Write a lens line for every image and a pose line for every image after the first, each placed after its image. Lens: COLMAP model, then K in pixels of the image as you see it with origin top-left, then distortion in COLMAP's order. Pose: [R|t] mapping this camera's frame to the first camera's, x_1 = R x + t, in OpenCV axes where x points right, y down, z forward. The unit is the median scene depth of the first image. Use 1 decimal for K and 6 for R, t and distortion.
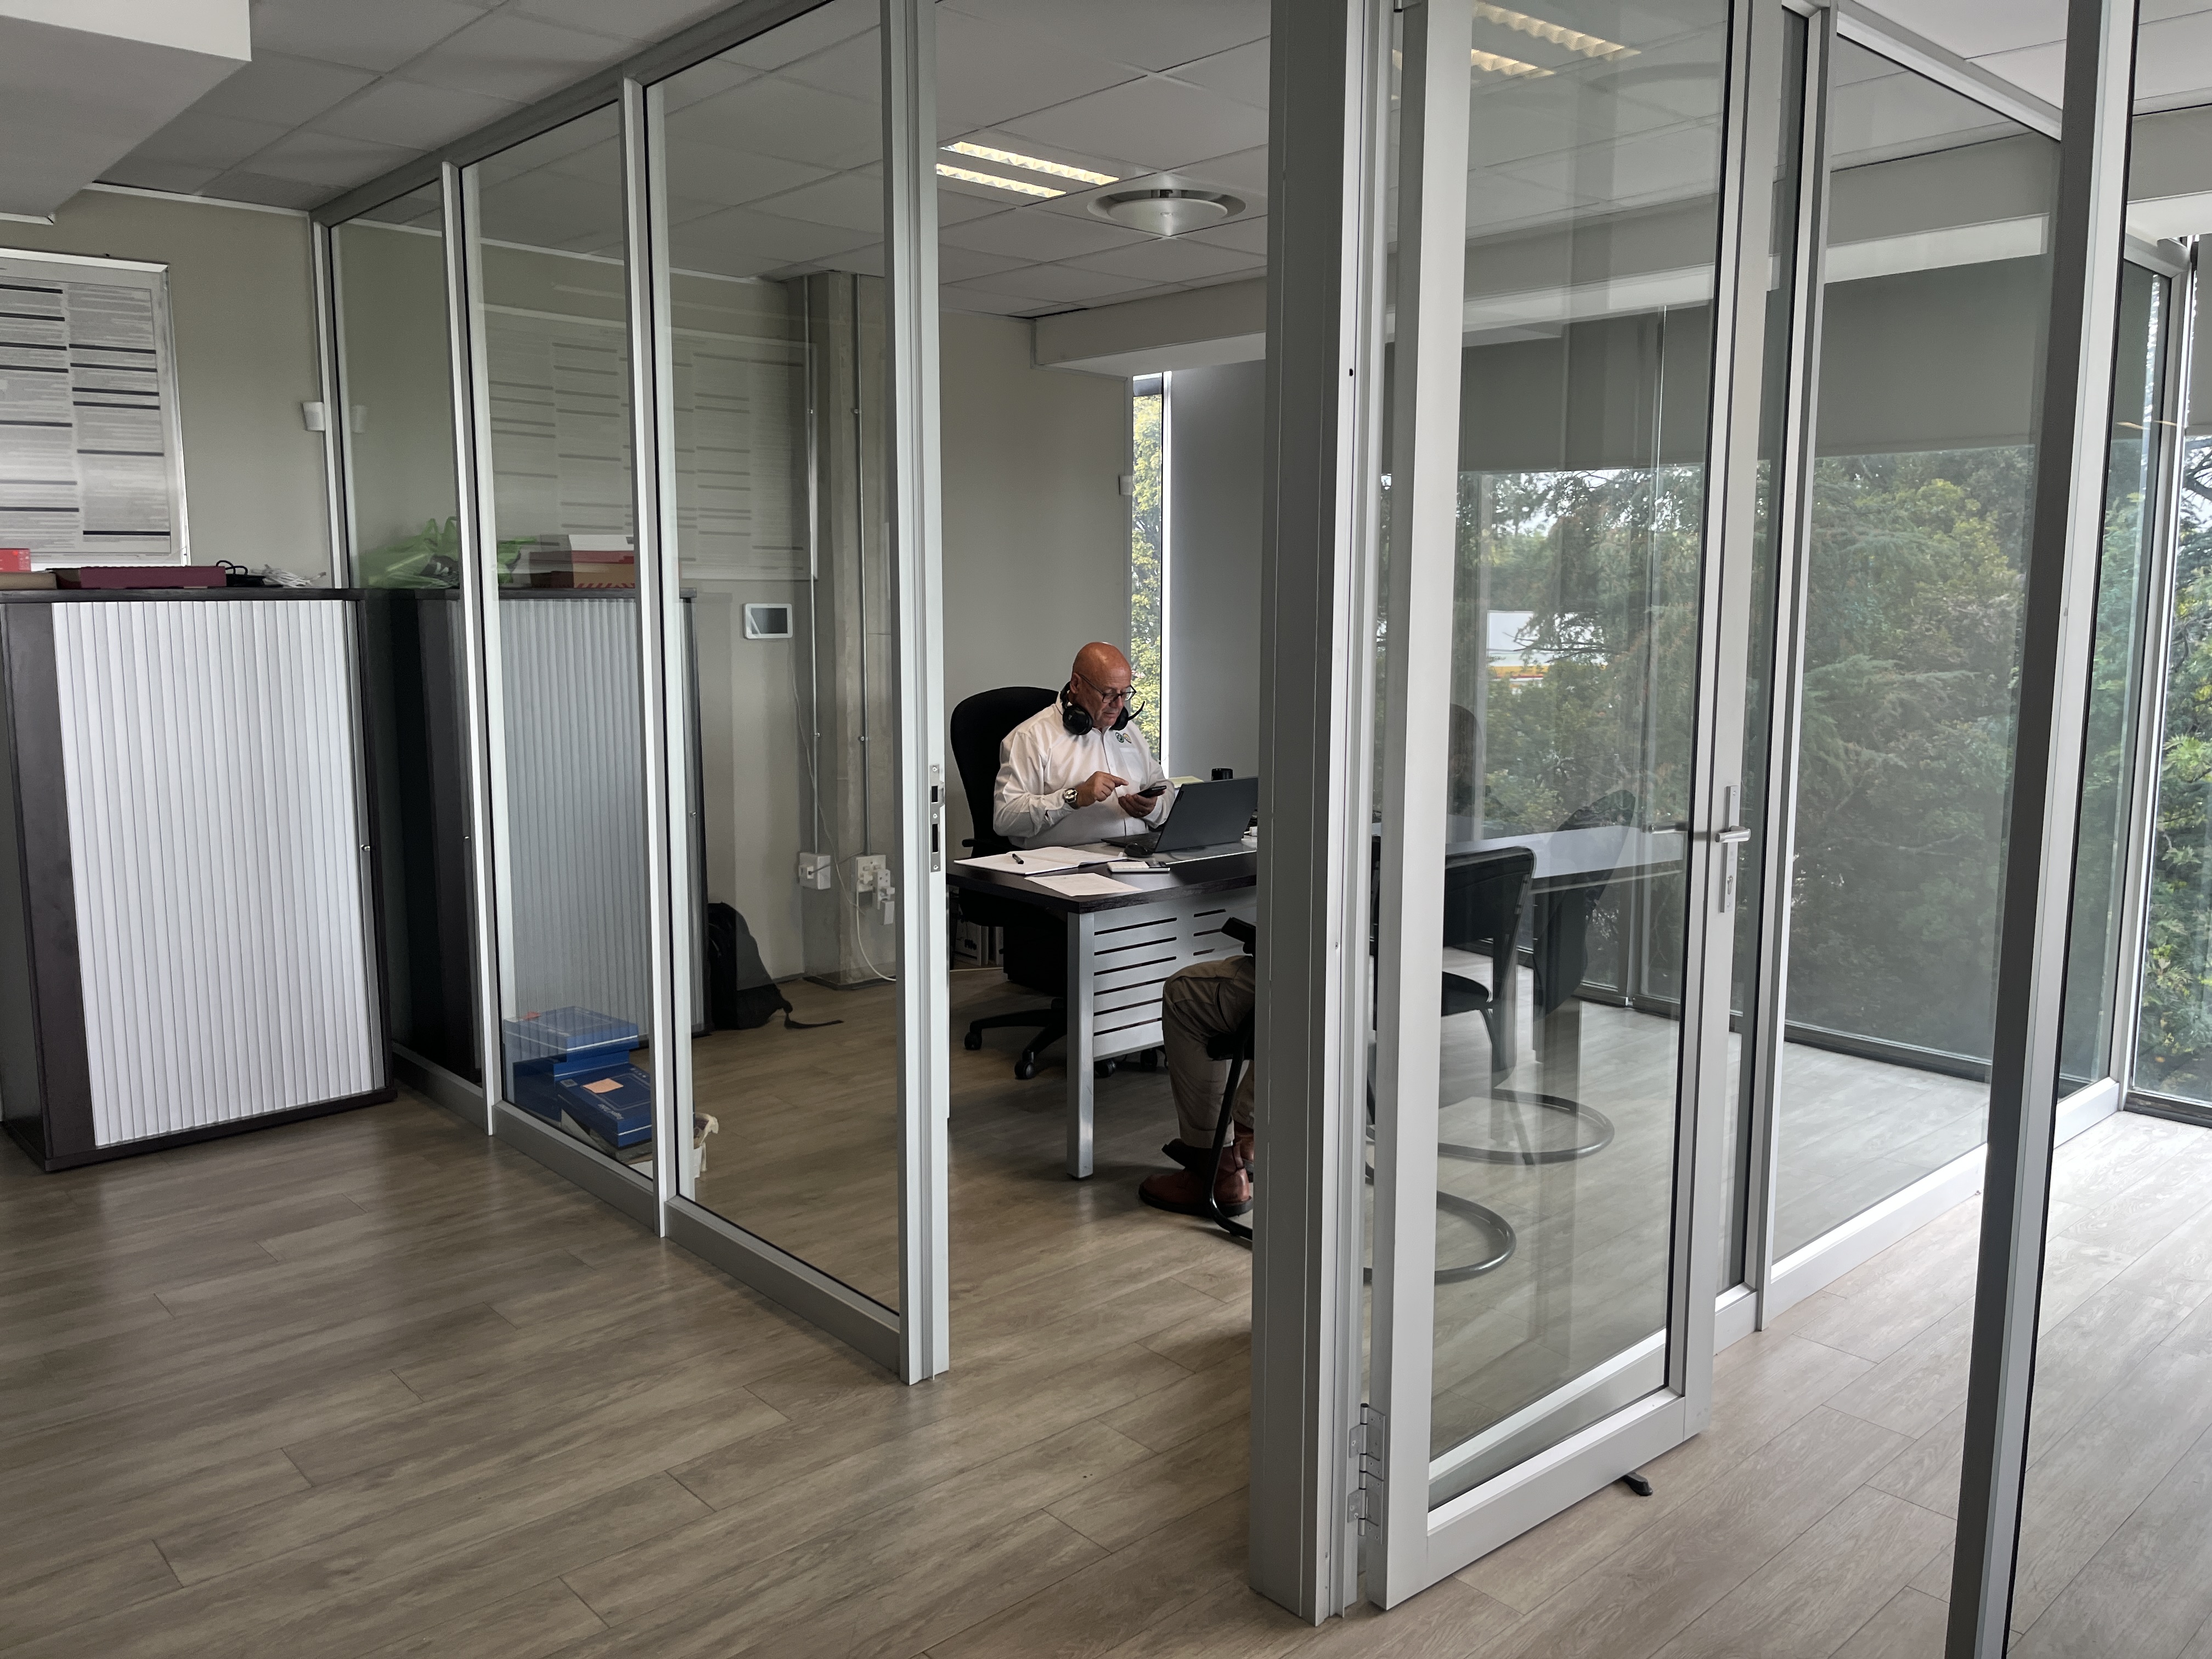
lens RADIAL K [[1700.9, 0, 1170.4], [0, 1700.9, 825.7], [0, 0, 1]] dist [-0.165992, 0.324890]
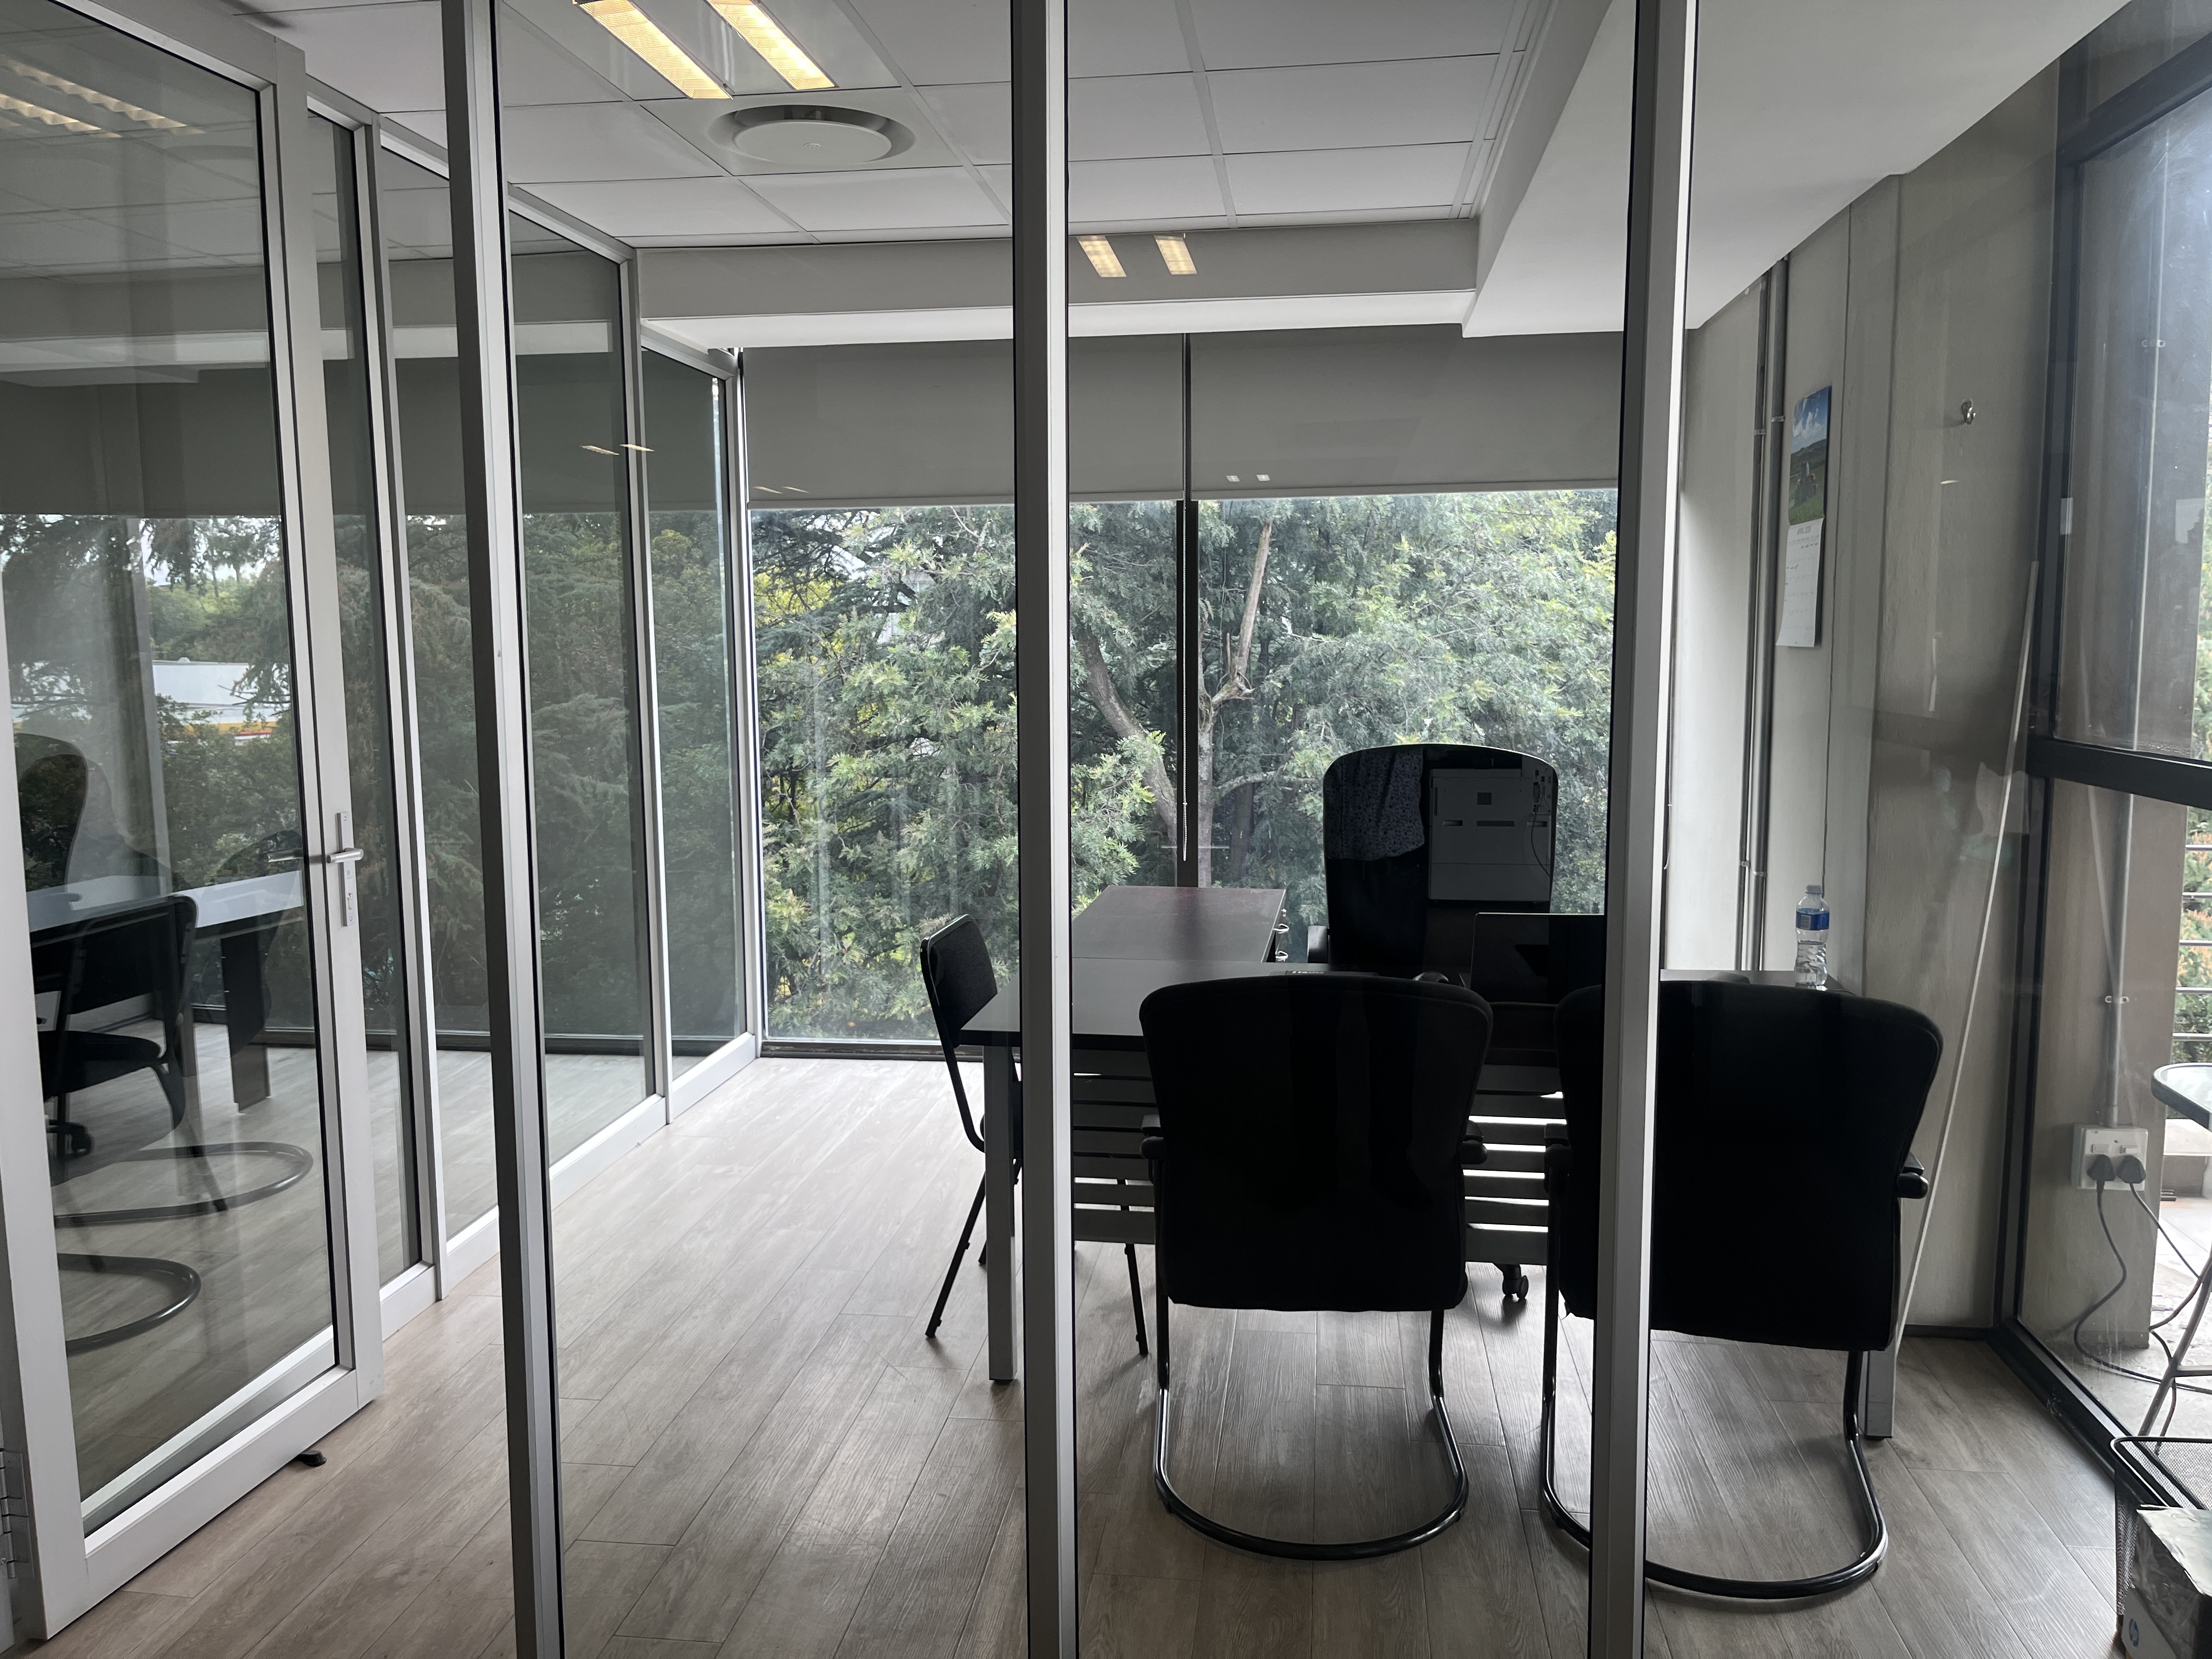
lens RADIAL K [[1668.9, 0, 1090.8], [0, 1668.9, 821.9], [0, 0, 1]] dist [0.010990, -0.012406]
pose [[0.786795, -0.082138, 0.611725, 0.035947], [0.099551, 0.995017, 0.005562, 0.020840], [-0.609134, 0.056521, 0.791051, -0.149351]]
